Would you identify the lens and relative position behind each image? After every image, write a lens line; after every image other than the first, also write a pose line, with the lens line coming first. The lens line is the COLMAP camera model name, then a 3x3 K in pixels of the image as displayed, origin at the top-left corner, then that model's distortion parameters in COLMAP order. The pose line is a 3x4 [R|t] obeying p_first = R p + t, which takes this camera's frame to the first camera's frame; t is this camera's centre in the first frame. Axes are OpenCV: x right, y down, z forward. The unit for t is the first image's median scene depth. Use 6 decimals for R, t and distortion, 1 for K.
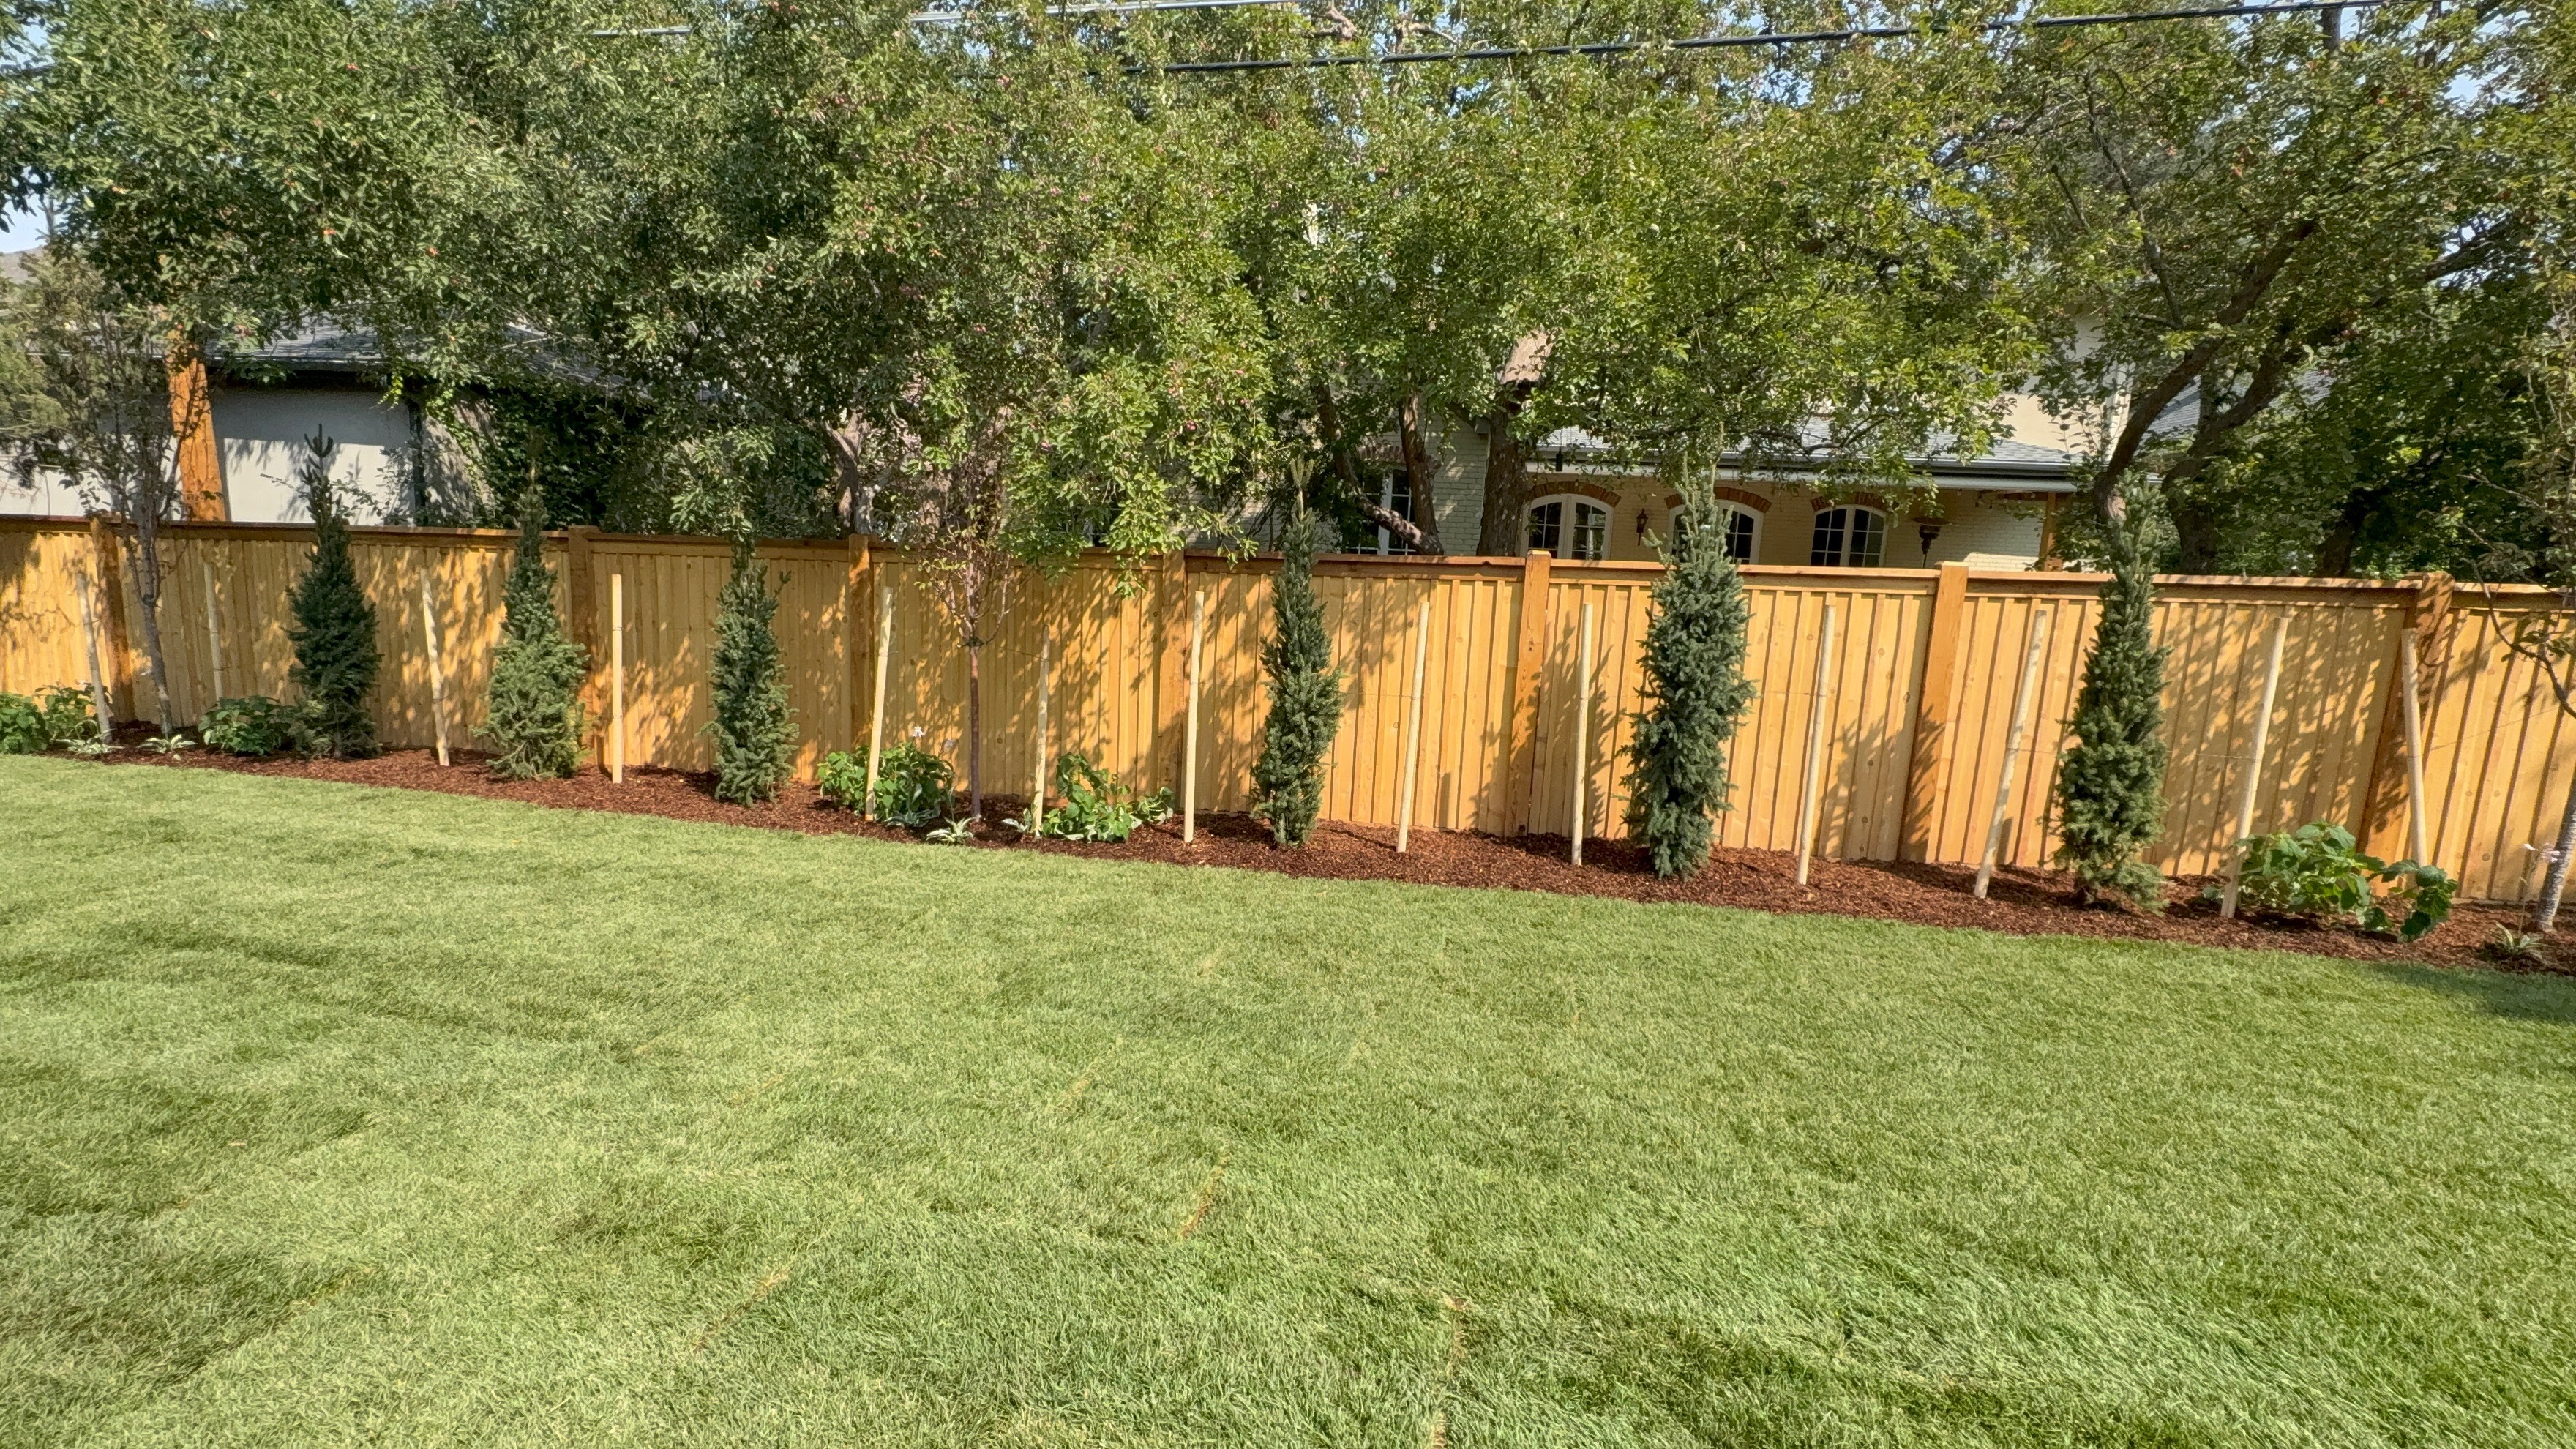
lens RADIAL K [[1168.8, 0, 1286.5], [0, 1168.8, 728.0], [0, 0, 1]] dist [-0.001164, 0.001276]
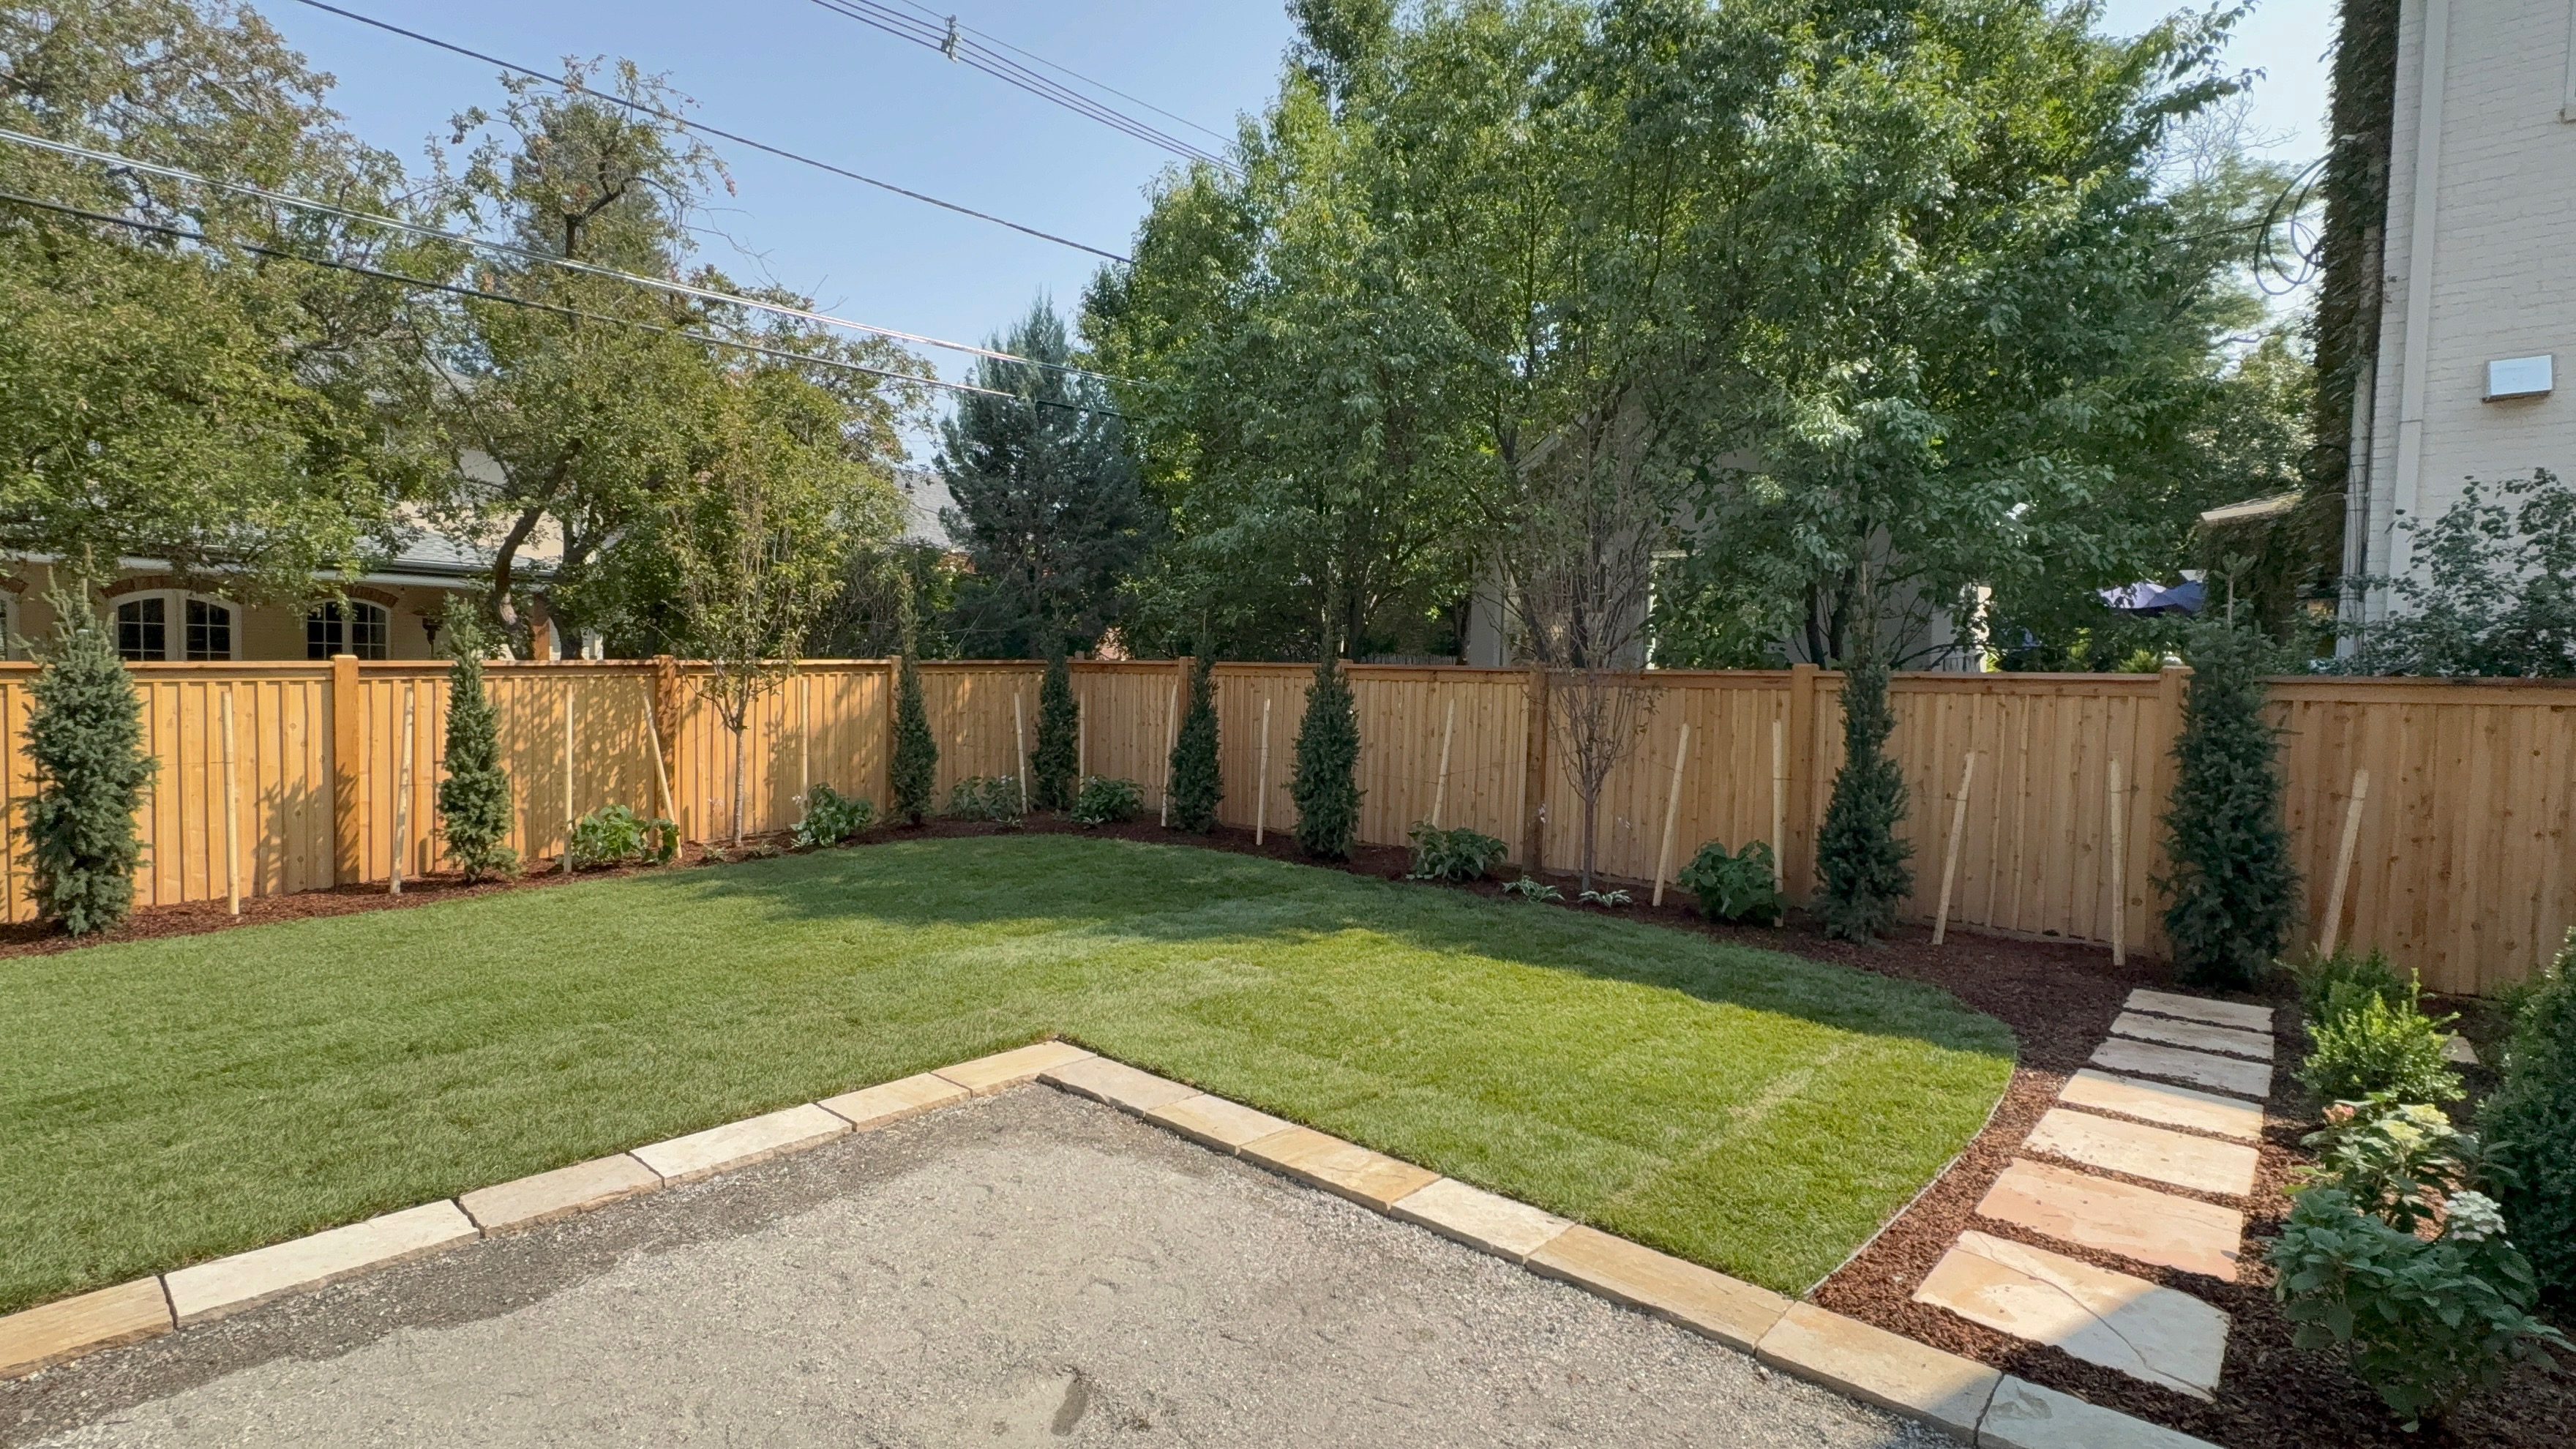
lens RADIAL K [[1168.8, 0, 1286.5], [0, 1168.8, 728.0], [0, 0, 1]] dist [-0.001164, 0.001276]
pose [[0.469947, -0.078418, 0.879204, -0.112343], [0.141913, 0.989801, 0.012428, 0.080653], [-0.871212, 0.118930, 0.476283, -0.596737]]
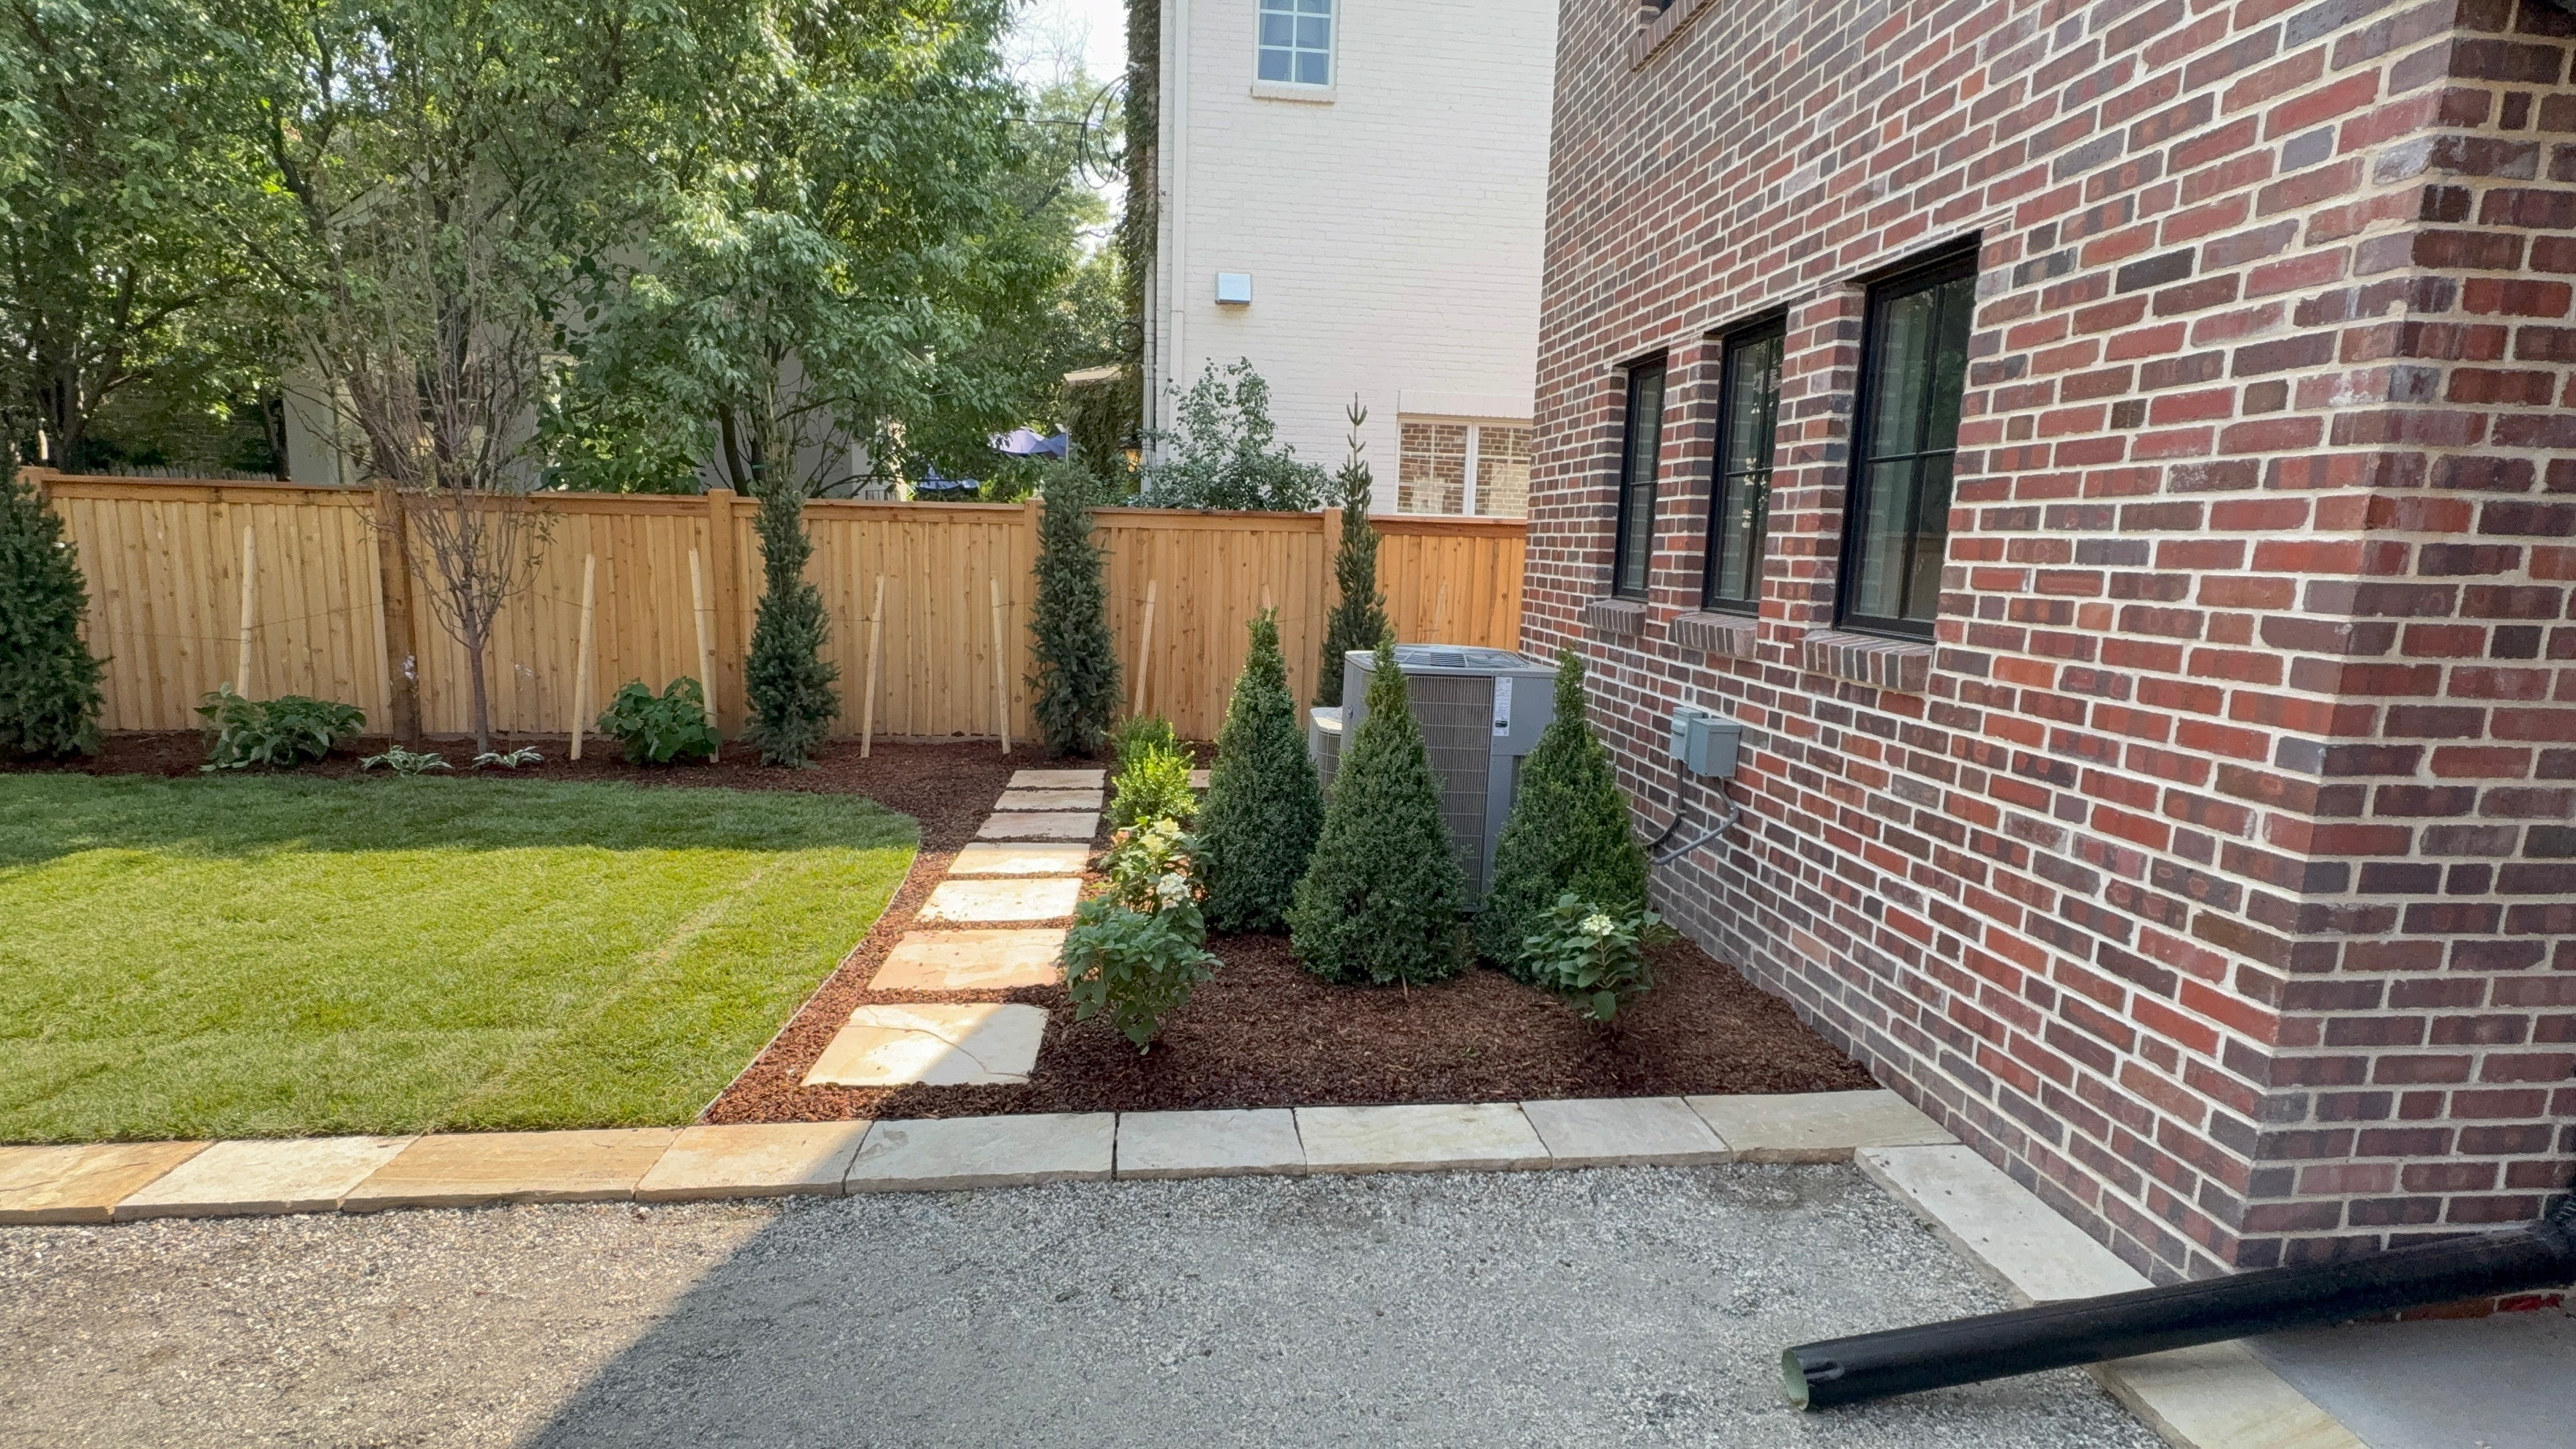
lens RADIAL K [[1168.8, 0, 1286.5], [0, 1168.8, 728.0], [0, 0, 1]] dist [-0.001164, 0.001276]
pose [[-0.333032, -0.207809, 0.919731, 0.019280], [0.105900, 0.960997, 0.255479, 0.196419], [-0.936950, 0.182482, -0.298036, -0.849837]]
